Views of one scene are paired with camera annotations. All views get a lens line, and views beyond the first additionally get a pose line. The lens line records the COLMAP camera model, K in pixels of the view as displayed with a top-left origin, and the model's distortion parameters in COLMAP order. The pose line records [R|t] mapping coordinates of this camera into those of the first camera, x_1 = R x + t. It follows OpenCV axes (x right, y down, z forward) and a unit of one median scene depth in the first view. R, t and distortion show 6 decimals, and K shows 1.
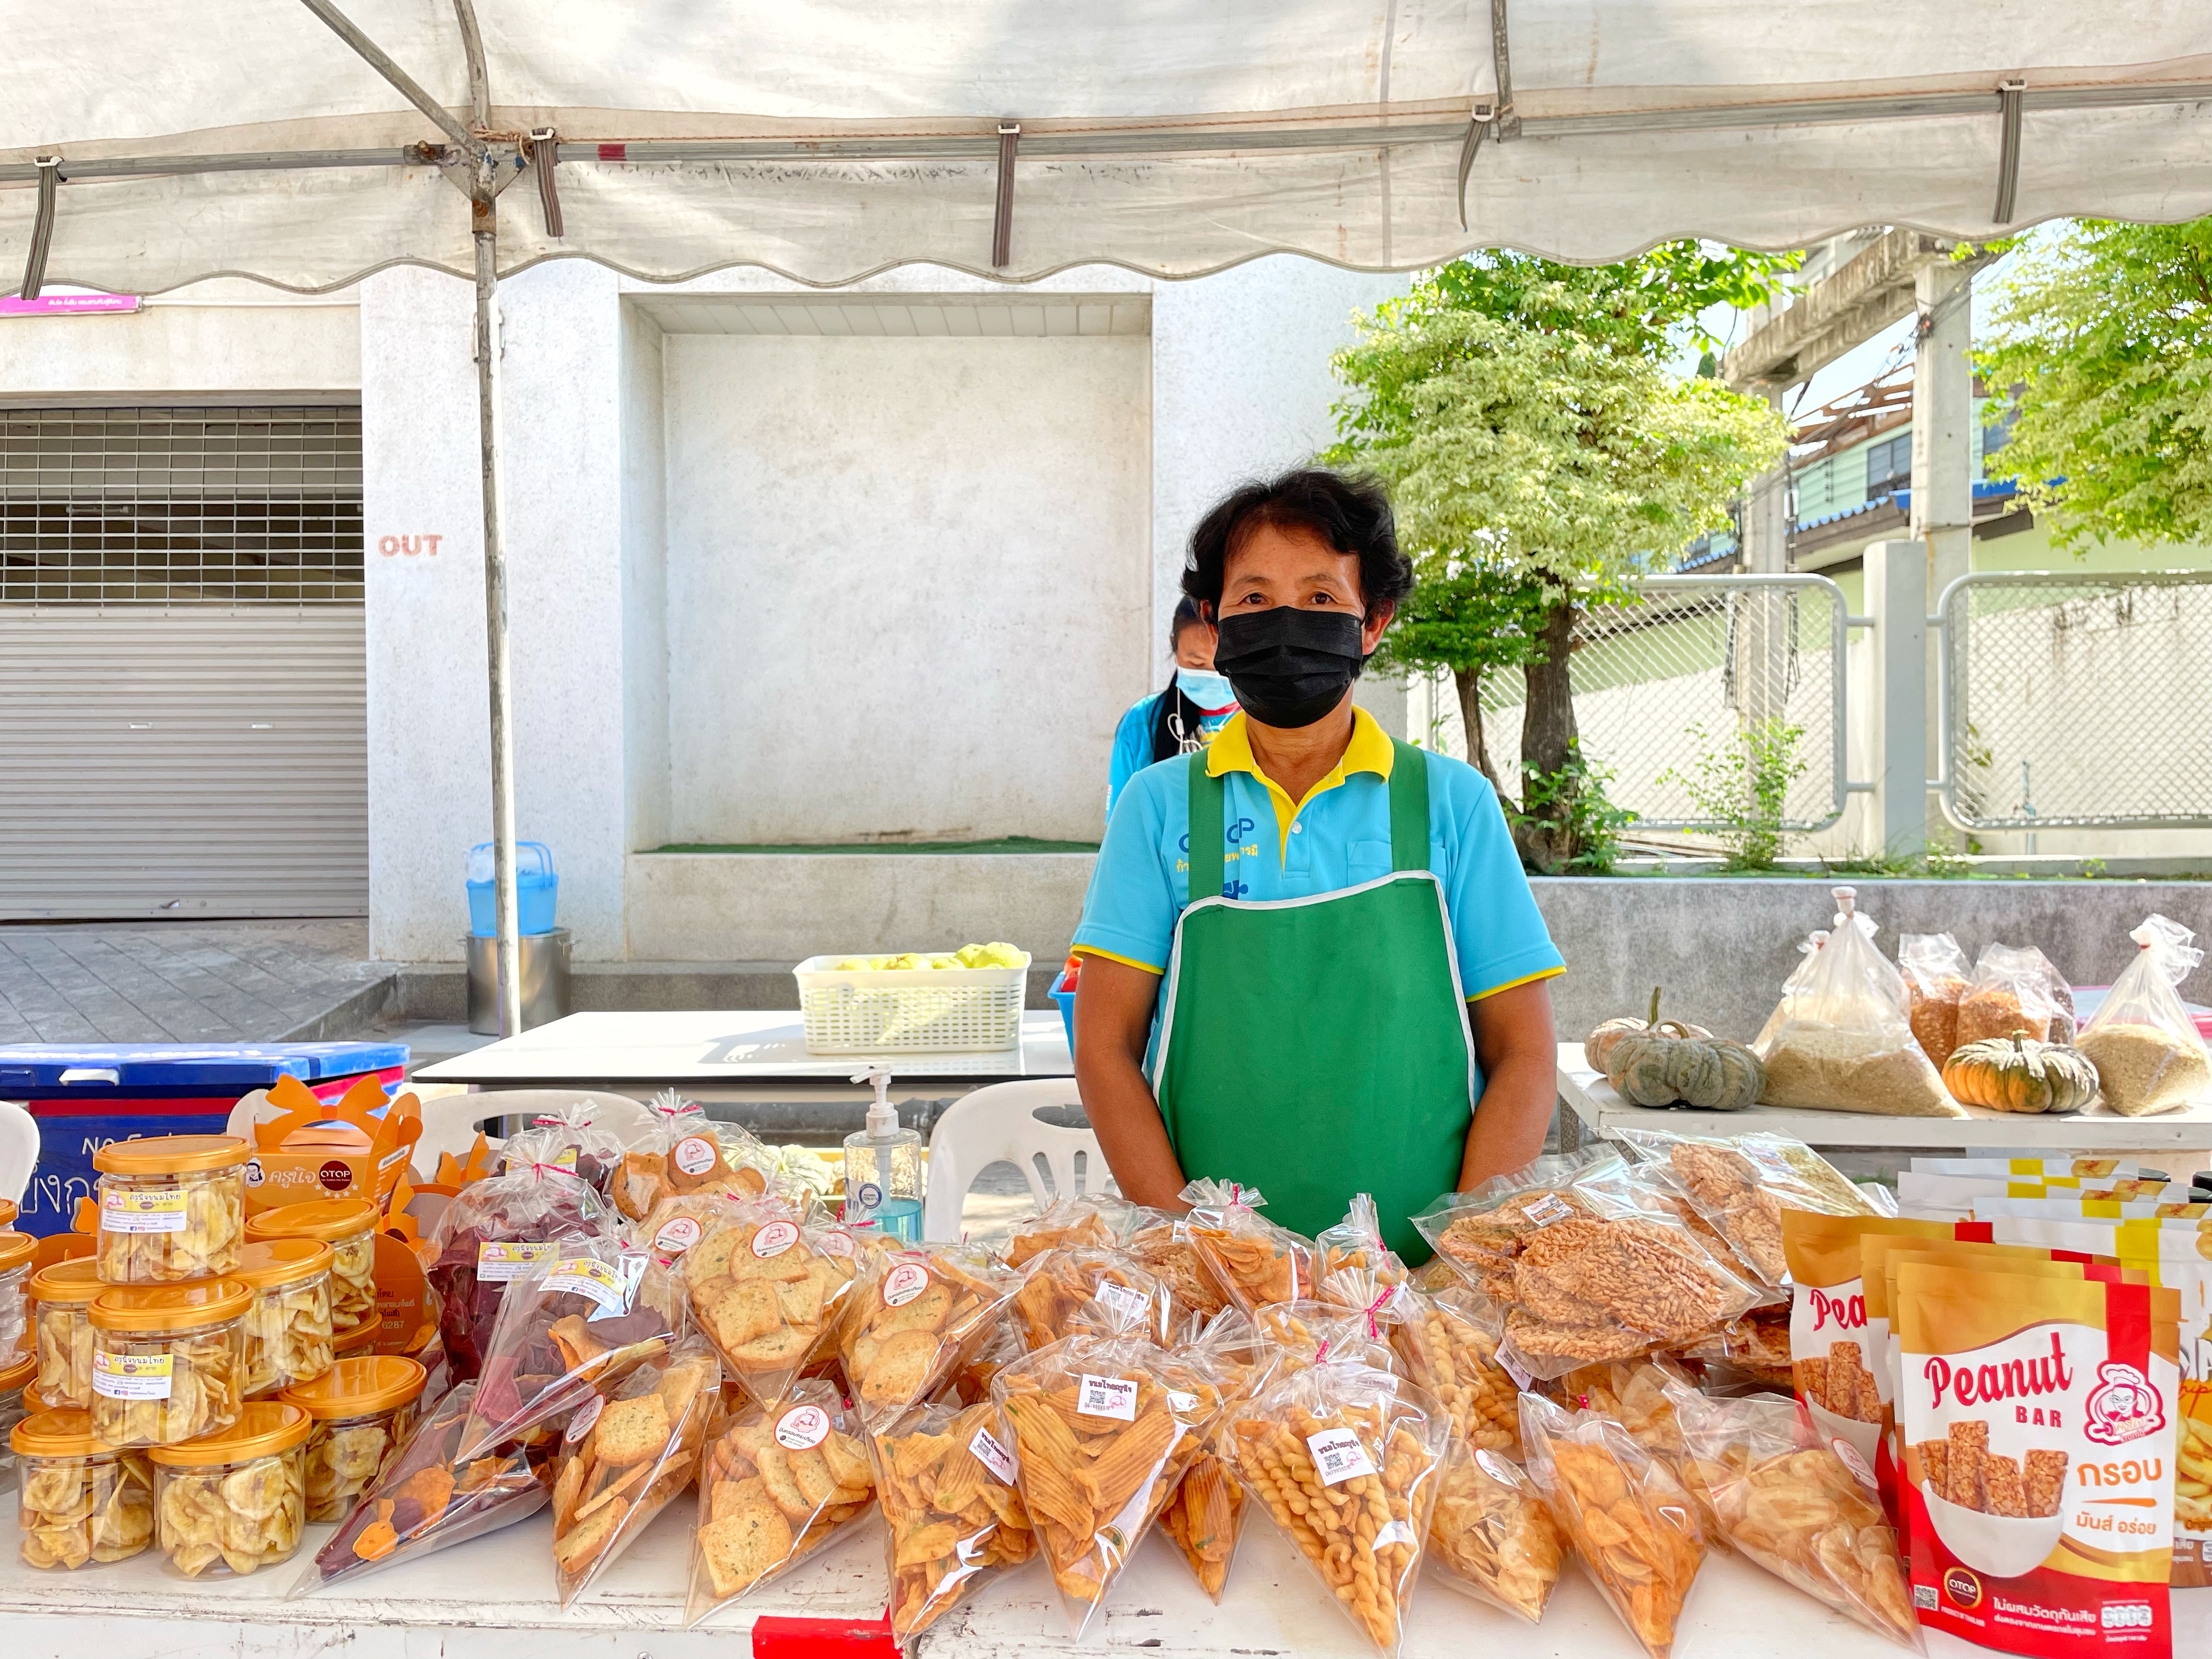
lens RADIAL K [[1667.4, 0, 1108.6], [0, 1667.4, 833.4], [0, 0, 1]] dist [-0.005418, -0.002261]
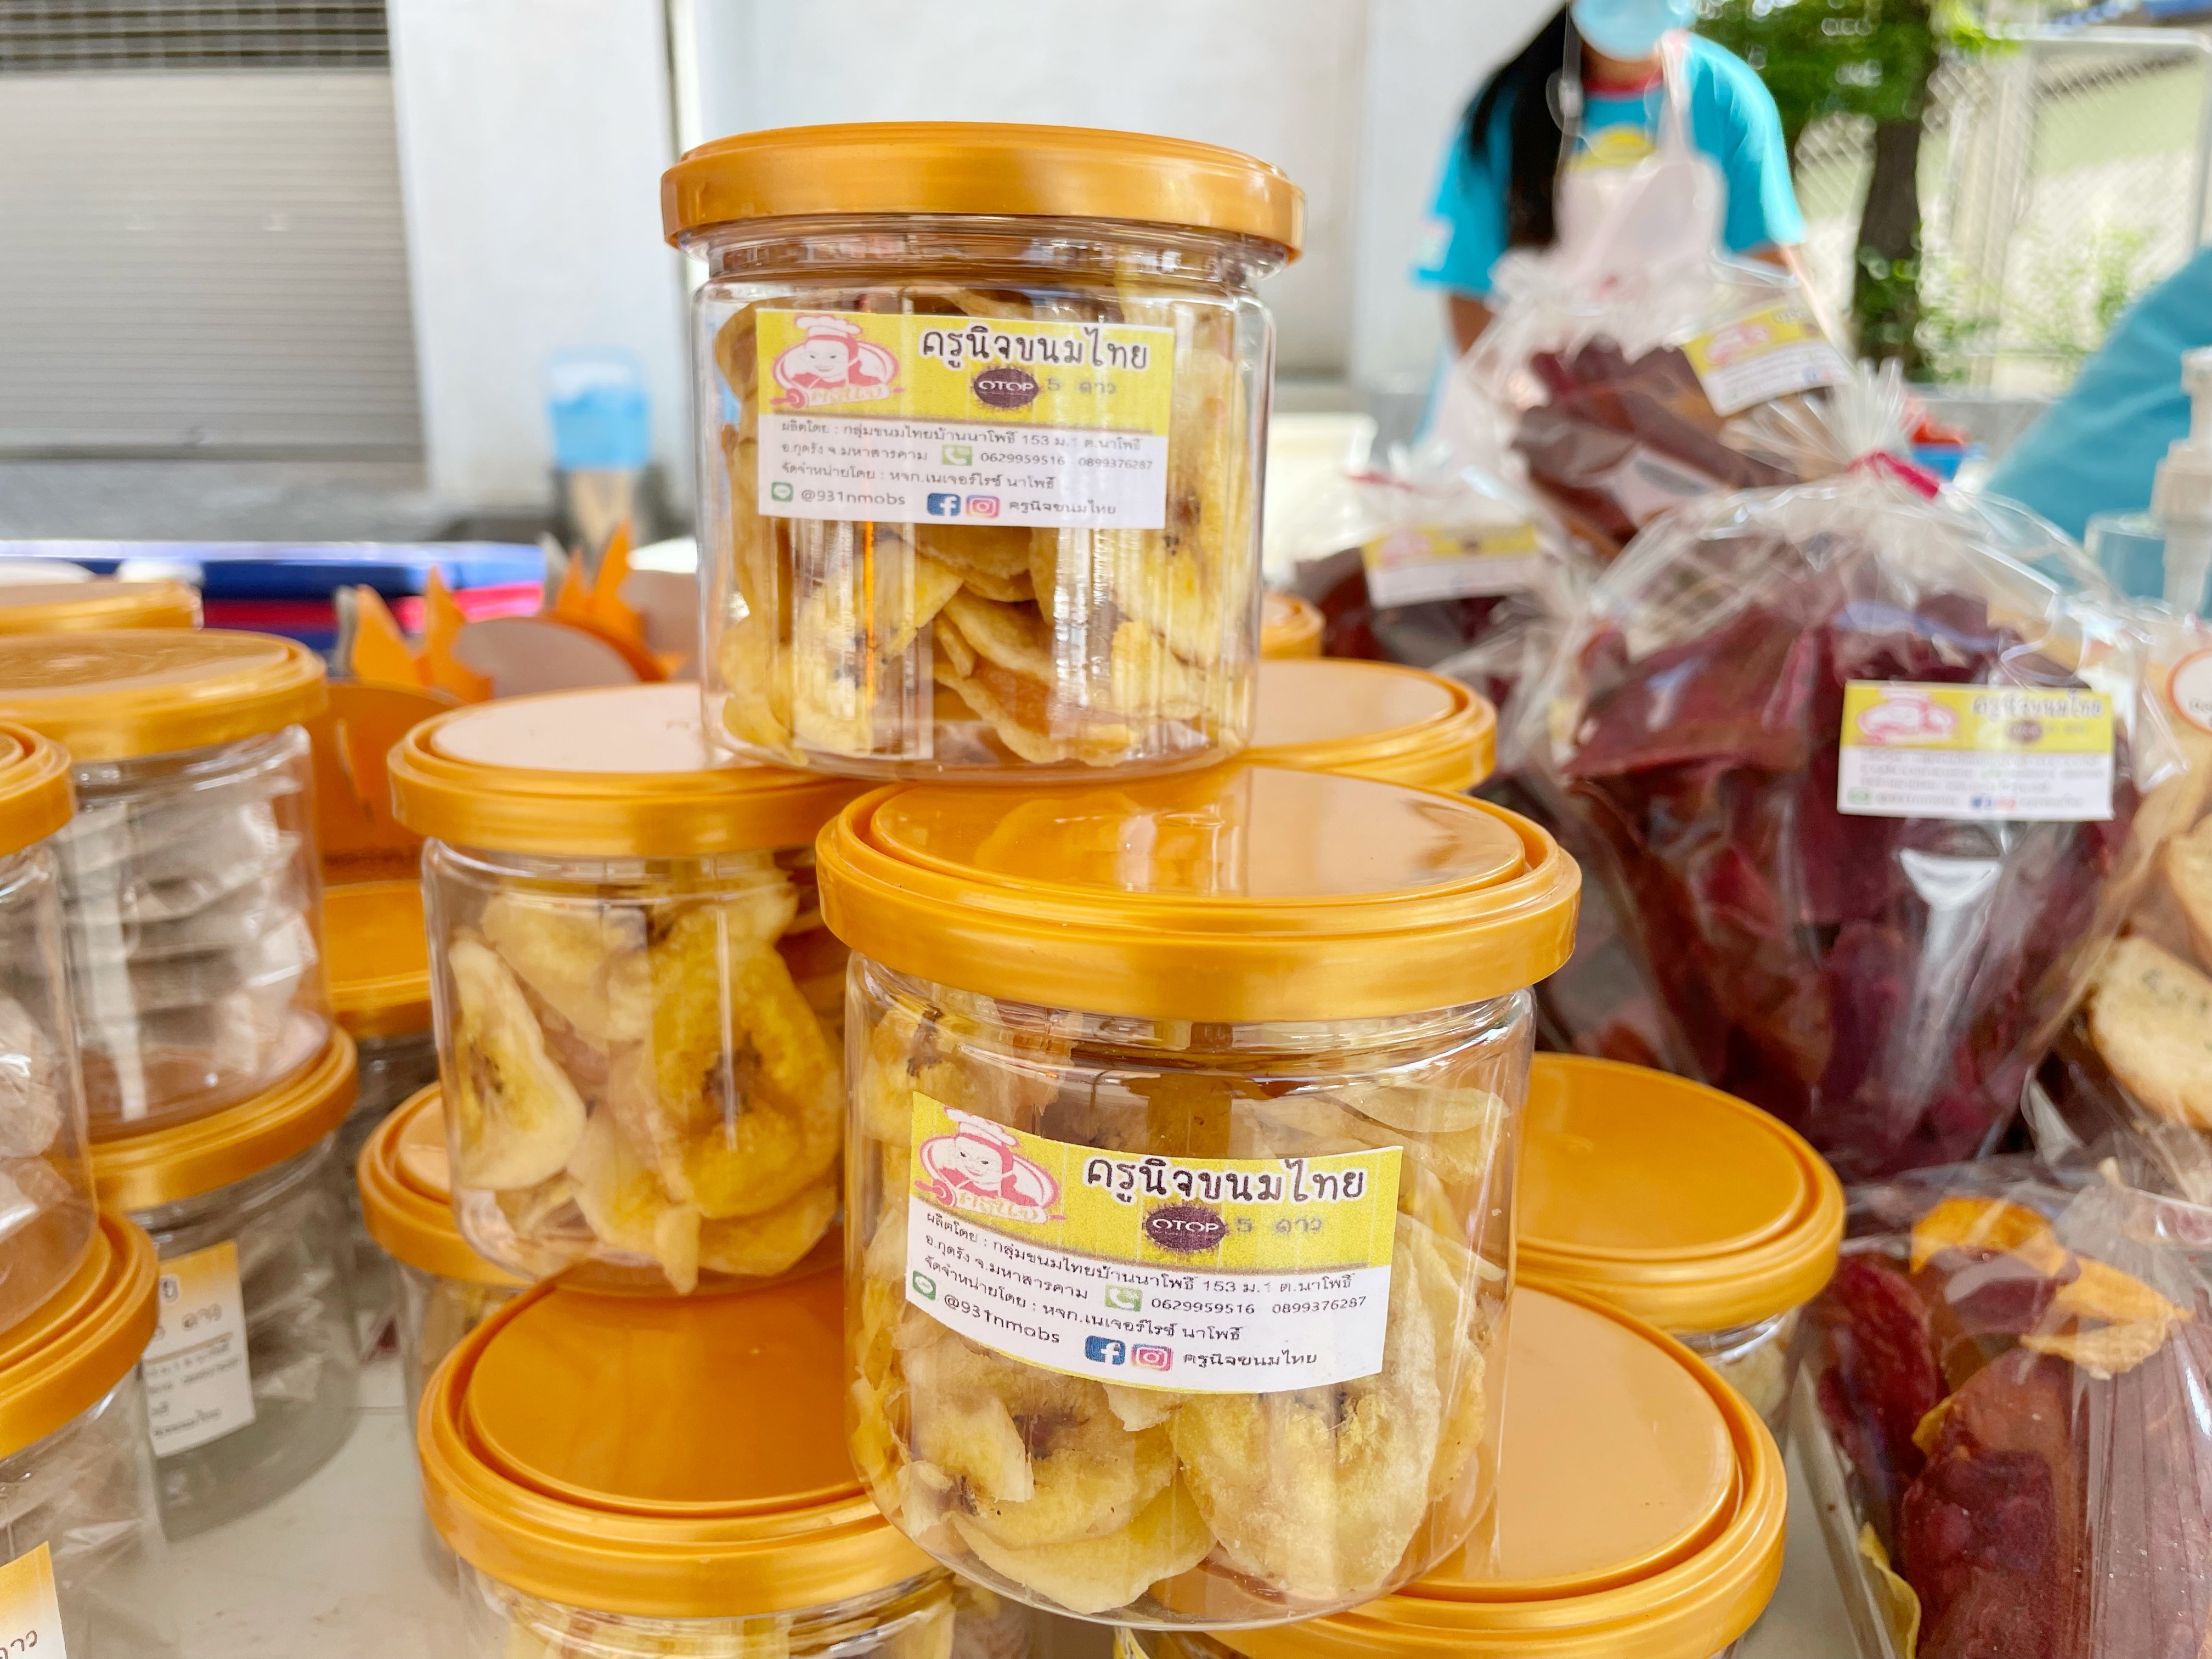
lens RADIAL K [[1667.4, 0, 1101.6], [0, 1667.4, 828.1], [0, 0, 1]] dist [-0.005418, -0.002261]
pose [[0.999823, 0.015791, -0.010214, -0.504983], [-0.012945, 0.971823, 0.235355, 0.204092], [0.013643, -0.235181, 0.971856, 0.712828]]
